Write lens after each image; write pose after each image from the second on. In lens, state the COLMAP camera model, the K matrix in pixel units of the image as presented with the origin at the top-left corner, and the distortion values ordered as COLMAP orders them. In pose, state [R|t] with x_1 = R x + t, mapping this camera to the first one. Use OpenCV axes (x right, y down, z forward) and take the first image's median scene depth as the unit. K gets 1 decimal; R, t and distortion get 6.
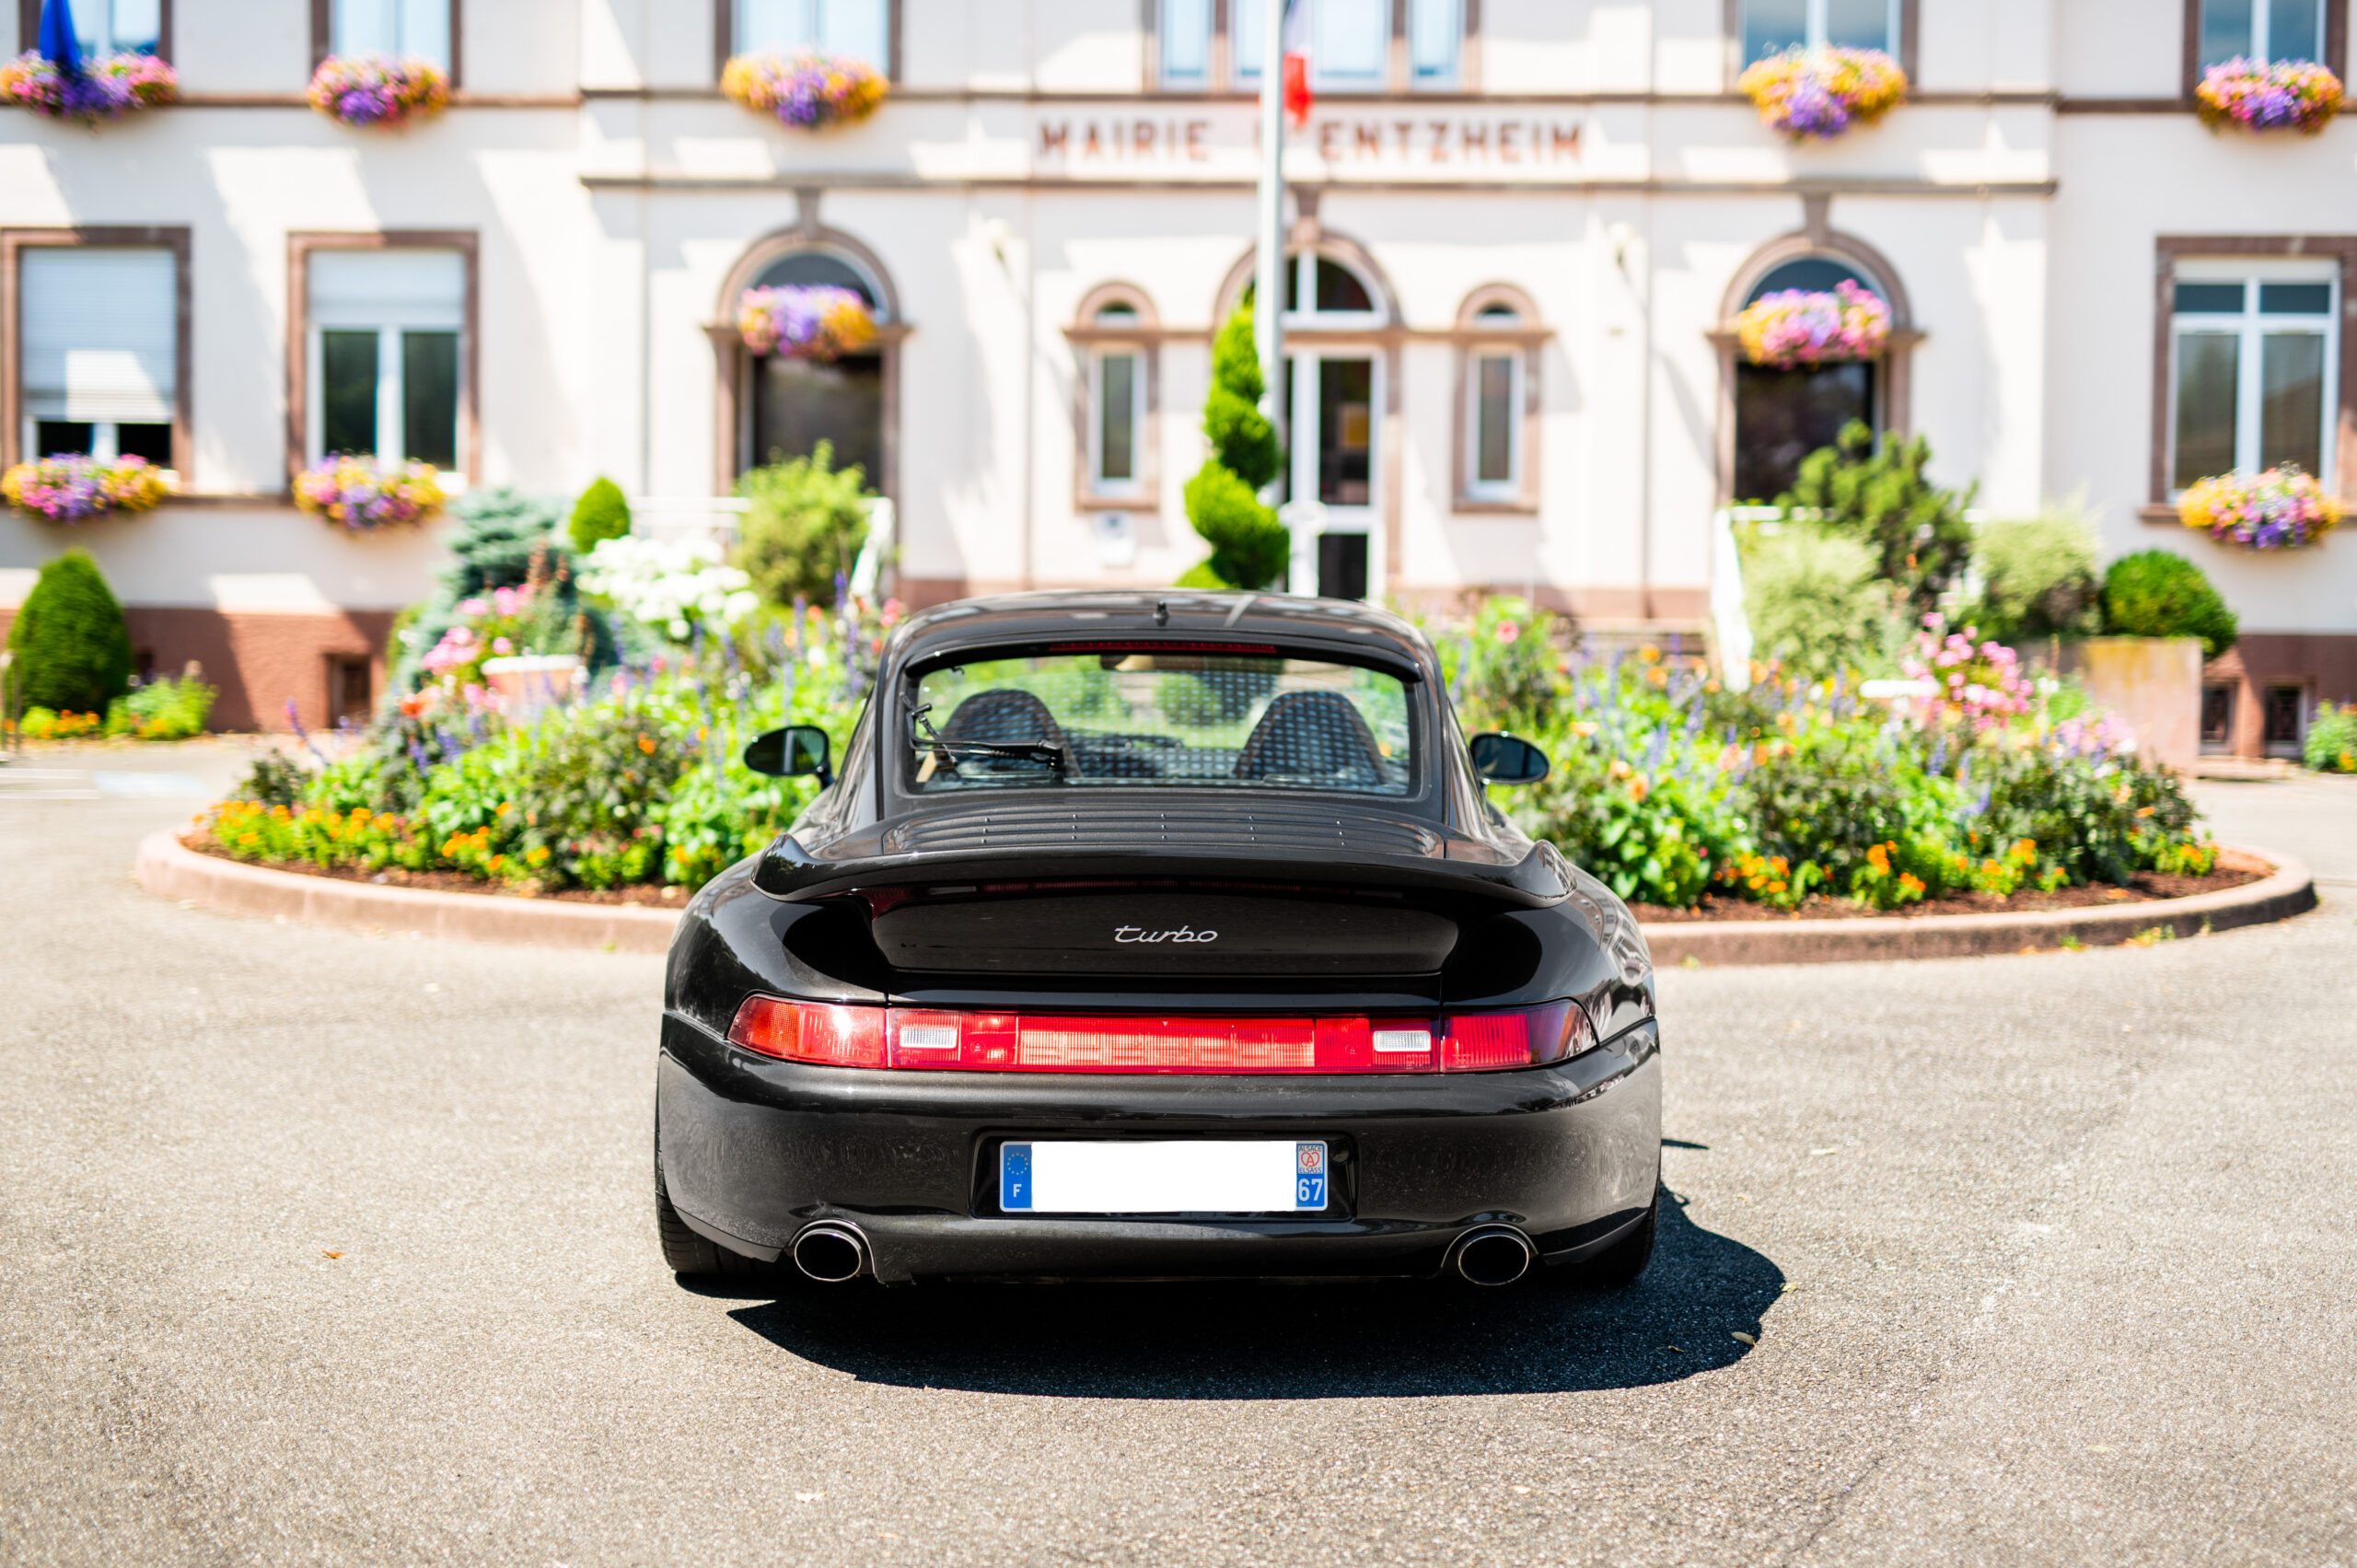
lens RADIAL K [[3395.3, 0, 1186.5], [0, 3395.3, 791.4], [0, 0, 1]] dist [0.000640, 0.055556]
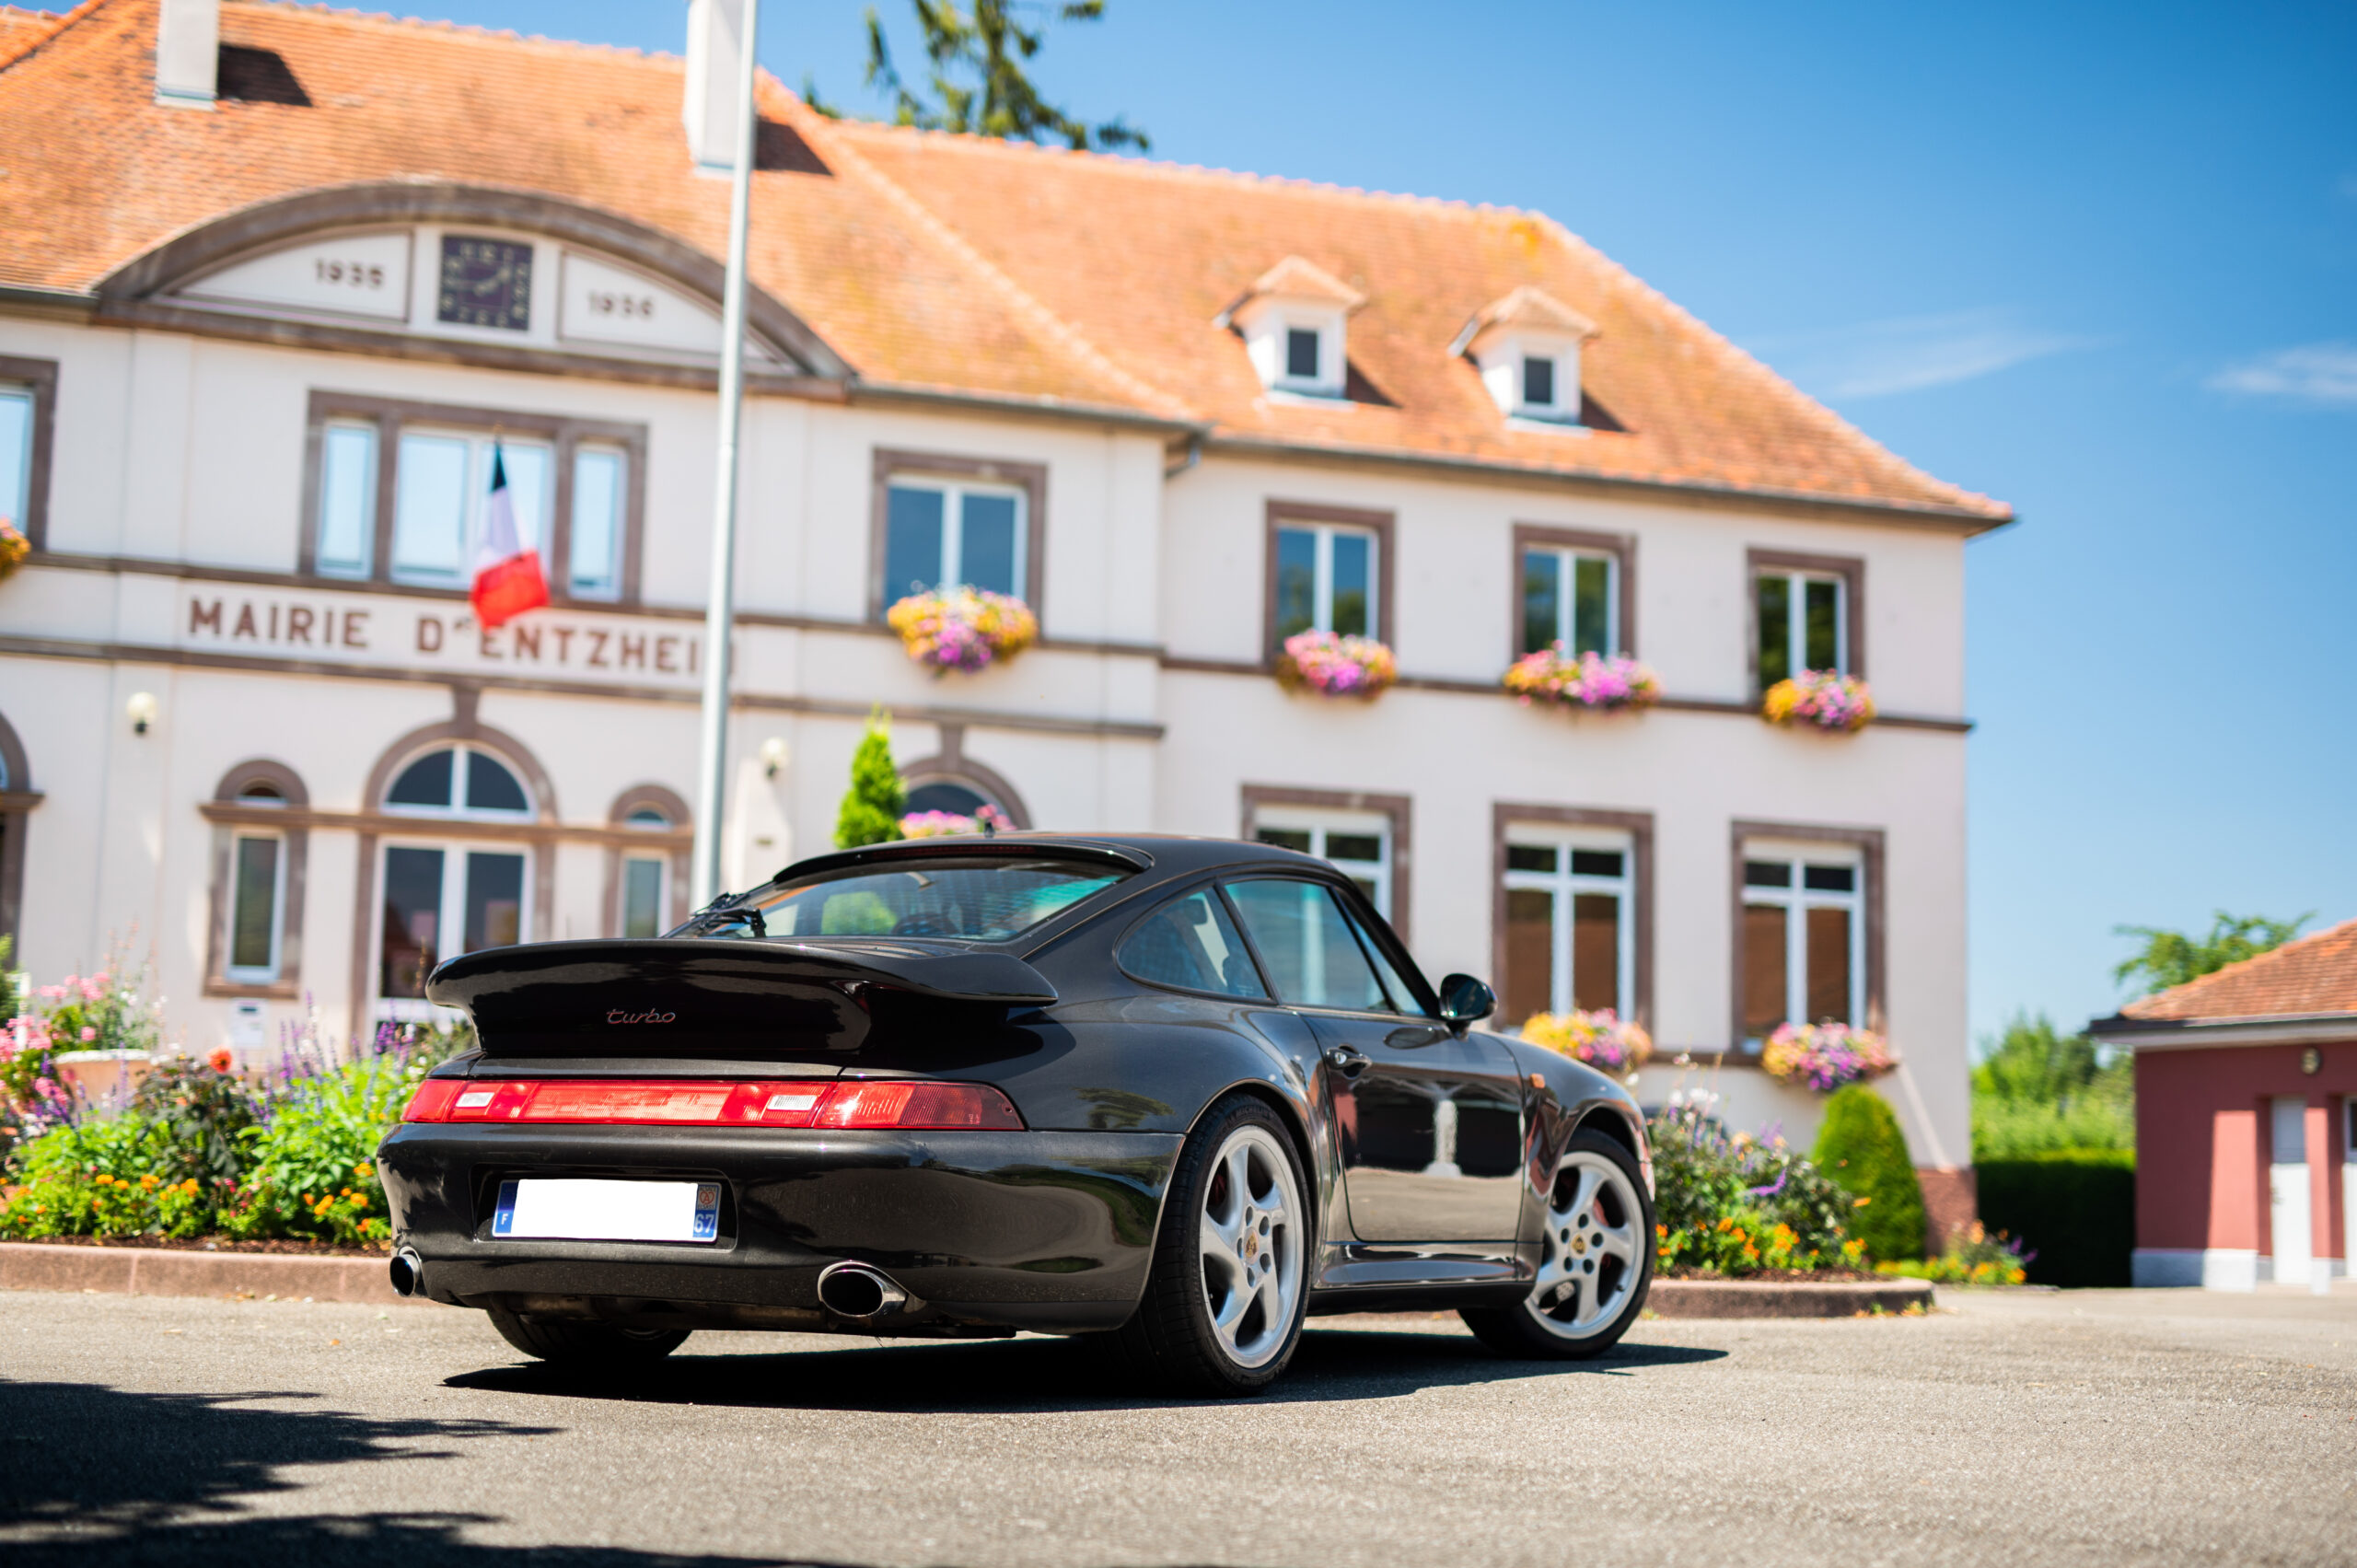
lens RADIAL K [[3283.9, 0, 1186.8], [0, 3283.9, 791.1], [0, 0, 1]] dist [-0.004979, 0.083378]
pose [[0.923472, 0.061541, 0.378699, -0.135976], [0.005607, 0.984782, -0.173705, 0.024107], [-0.383626, 0.162535, 0.909073, 0.039383]]
